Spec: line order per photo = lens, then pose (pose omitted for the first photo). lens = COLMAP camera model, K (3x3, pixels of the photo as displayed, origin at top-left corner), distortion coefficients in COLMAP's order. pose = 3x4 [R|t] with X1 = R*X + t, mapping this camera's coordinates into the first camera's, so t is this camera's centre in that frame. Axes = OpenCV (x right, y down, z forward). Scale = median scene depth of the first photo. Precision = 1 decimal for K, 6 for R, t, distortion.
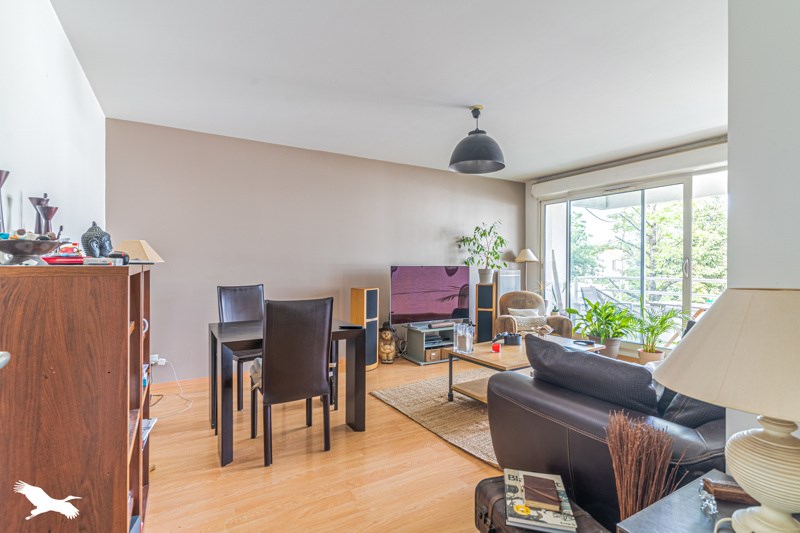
lens RADIAL K [[383.1, 0, 394.8], [0, 383.1, 264.6], [0, 0, 1]] dist [0.000561, -0.000031]
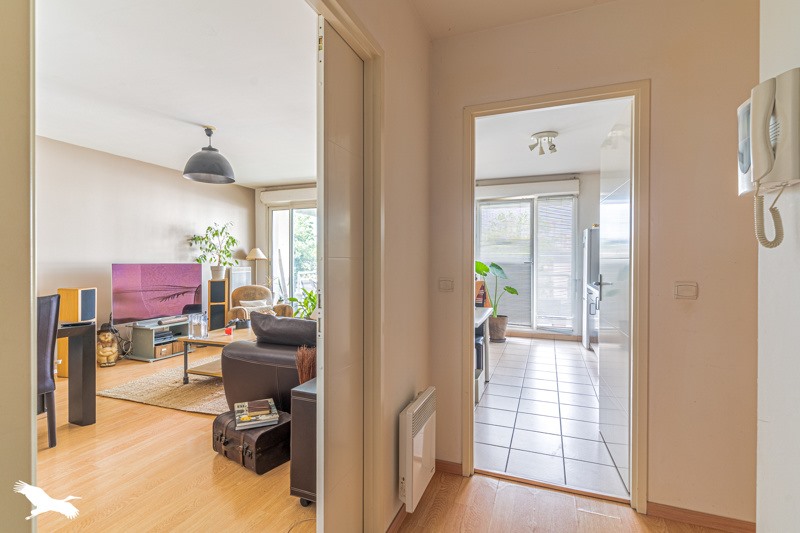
lens RADIAL K [[383.1, 0, 394.8], [0, 383.1, 264.6], [0, 0, 1]] dist [0.000561, -0.000031]
pose [[0.785097, -0.007799, 0.619324, -0.046663], [0.003542, 0.999961, 0.008102, 0.000296], [-0.619363, -0.004167, 0.785094, -0.180753]]
